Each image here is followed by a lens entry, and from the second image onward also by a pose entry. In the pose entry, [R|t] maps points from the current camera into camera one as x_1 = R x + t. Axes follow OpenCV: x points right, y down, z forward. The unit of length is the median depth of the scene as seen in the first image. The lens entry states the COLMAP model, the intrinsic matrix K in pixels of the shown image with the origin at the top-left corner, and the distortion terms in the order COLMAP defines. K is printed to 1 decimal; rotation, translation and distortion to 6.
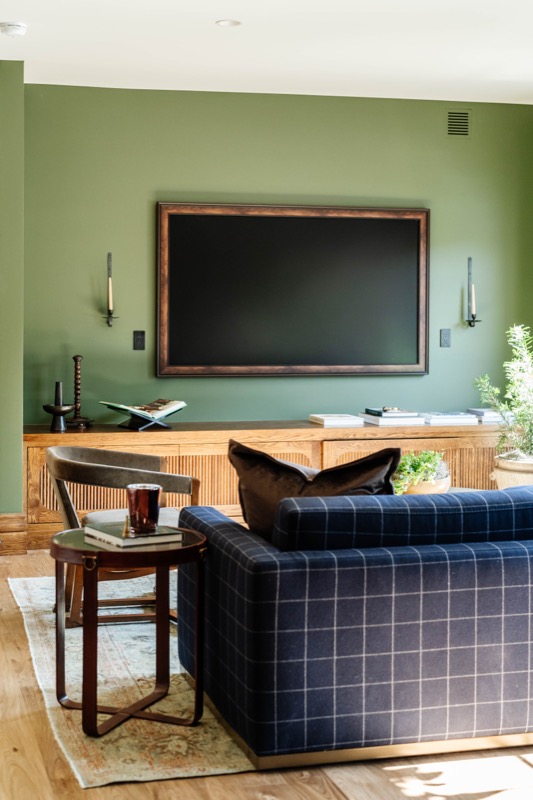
lens RADIAL K [[1175.3, 0, 266.5], [0, 1175.3, 400.0], [0, 0, 1]] dist [0.015886, 0.014937]
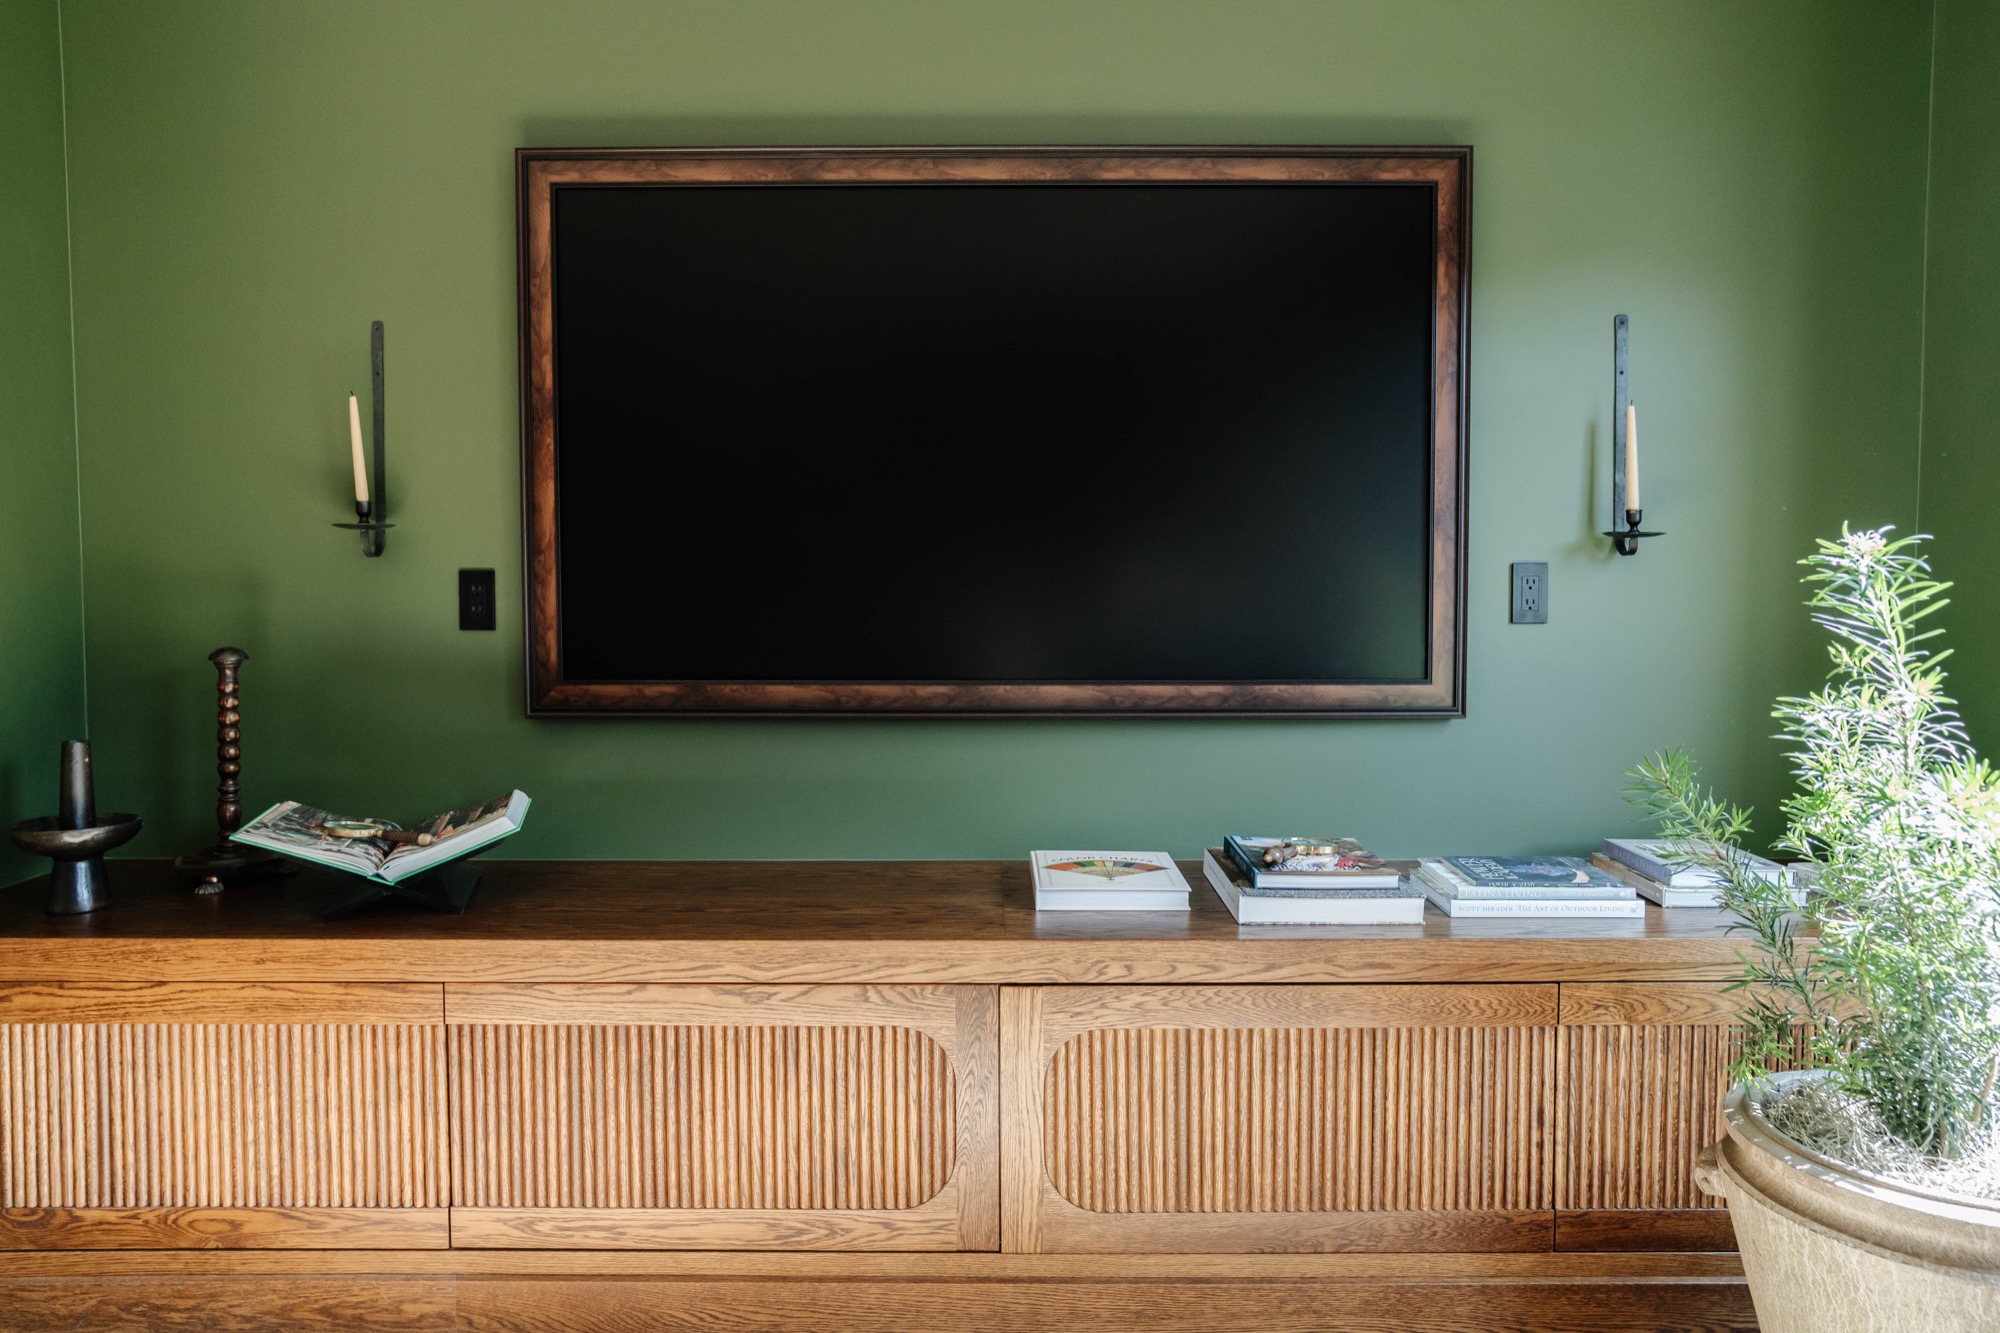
lens RADIAL K [[1350.6, 0, 1000.0], [0, 1350.6, 666.5], [0, 0, 1]] dist [-0.021976, -0.000468]
pose [[0.964988, 0.014143, -0.261913, 0.121160], [-0.014867, 0.999889, -0.000783, -0.034495], [0.261873, 0.004650, 0.965091, 0.687027]]
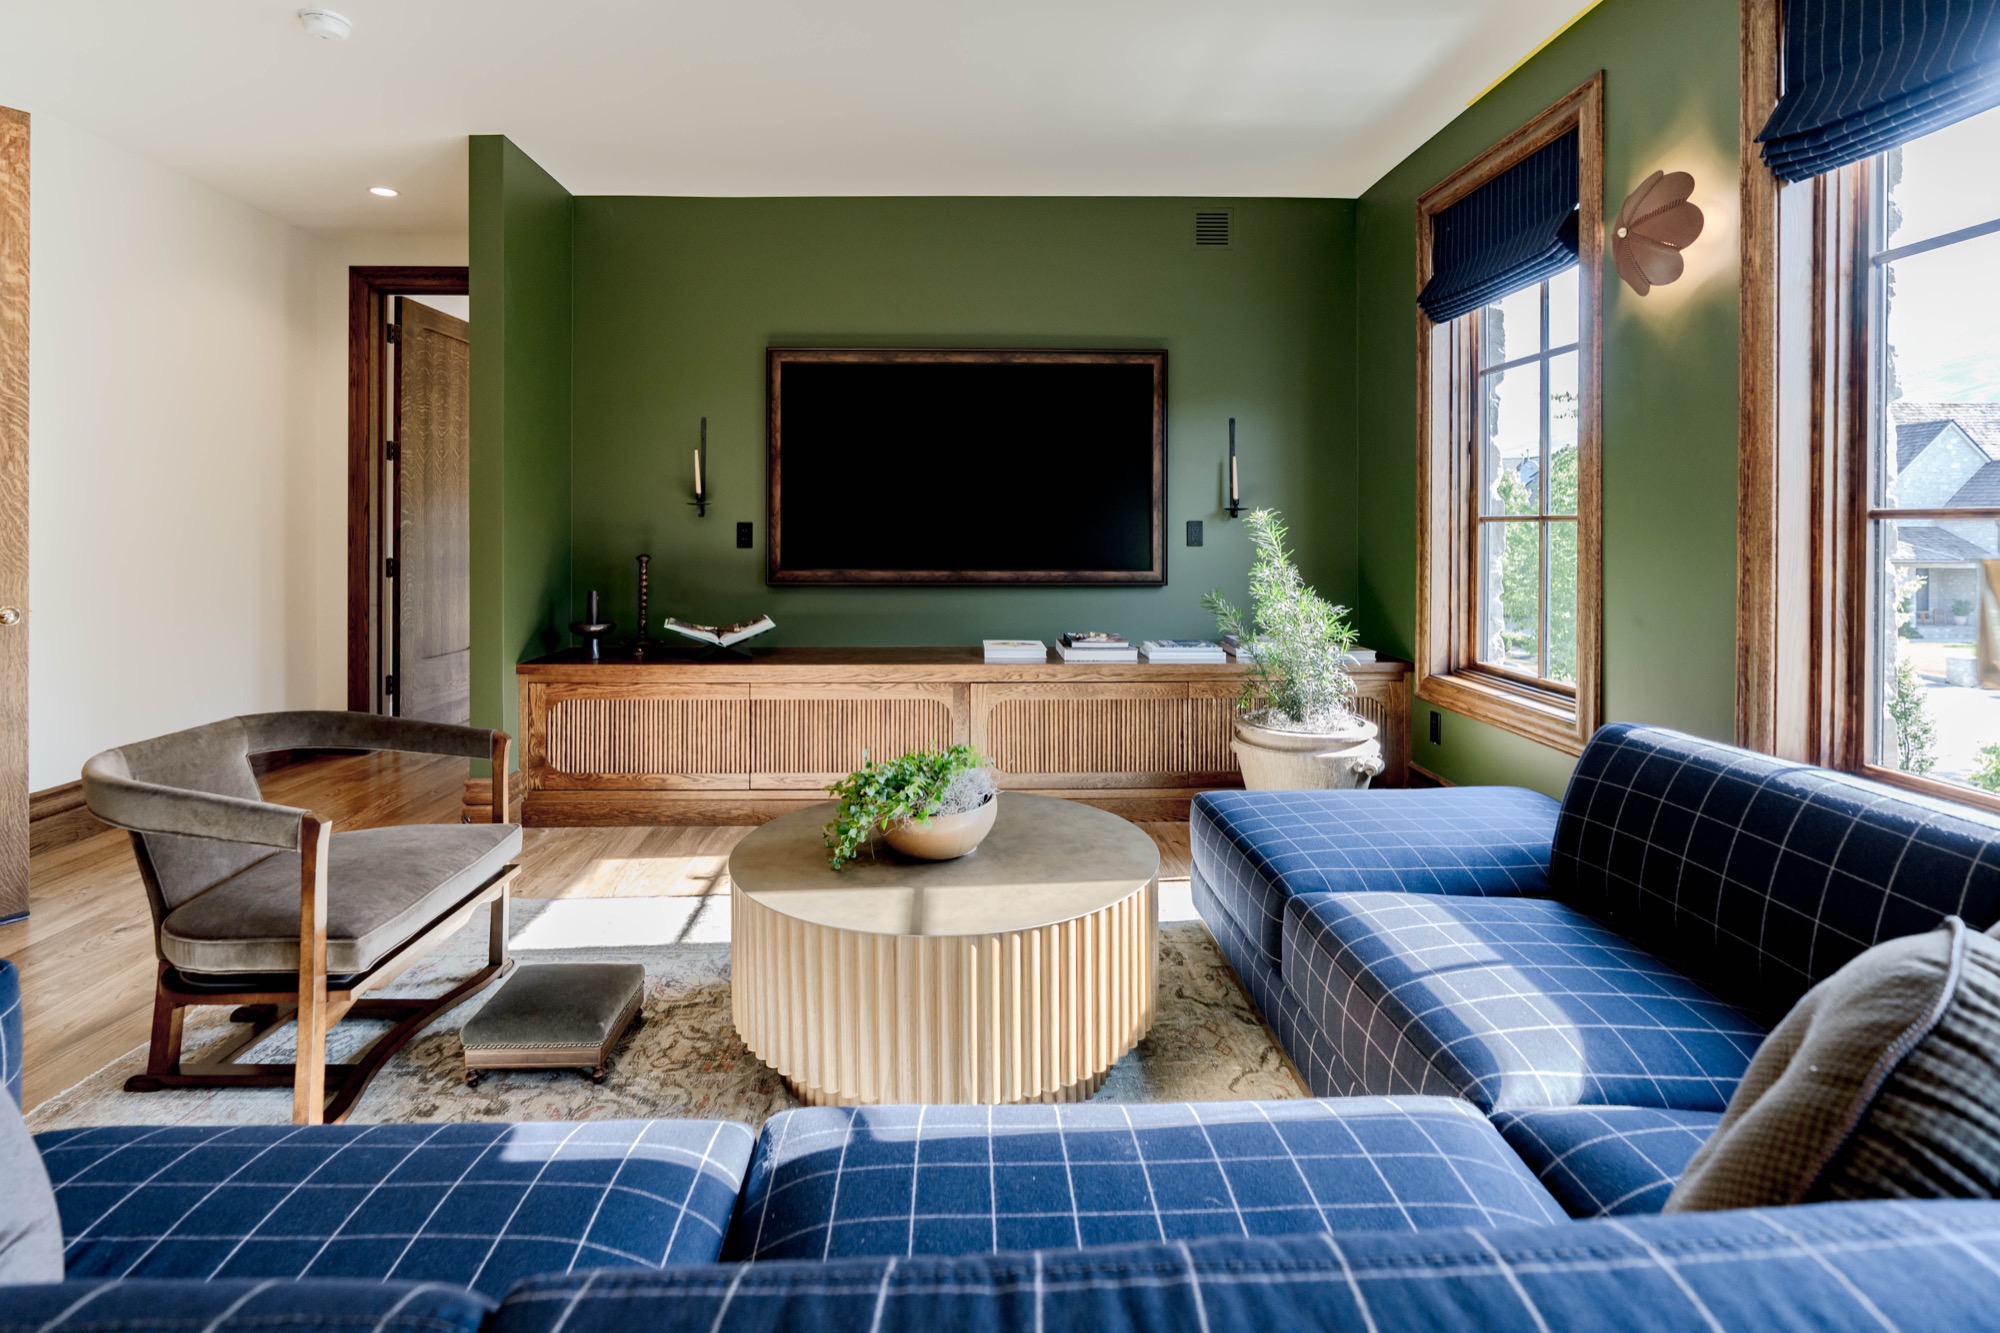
lens RADIAL K [[997.2, 0, 1001.6], [0, 997.2, 544.2], [0, 0, 1]] dist [0.001142, -0.000005]
pose [[0.973115, -0.001392, -0.230317, 0.189009], [-0.015178, 0.997420, -0.070158, -0.004137], [0.229820, 0.071767, 0.970583, 0.434629]]
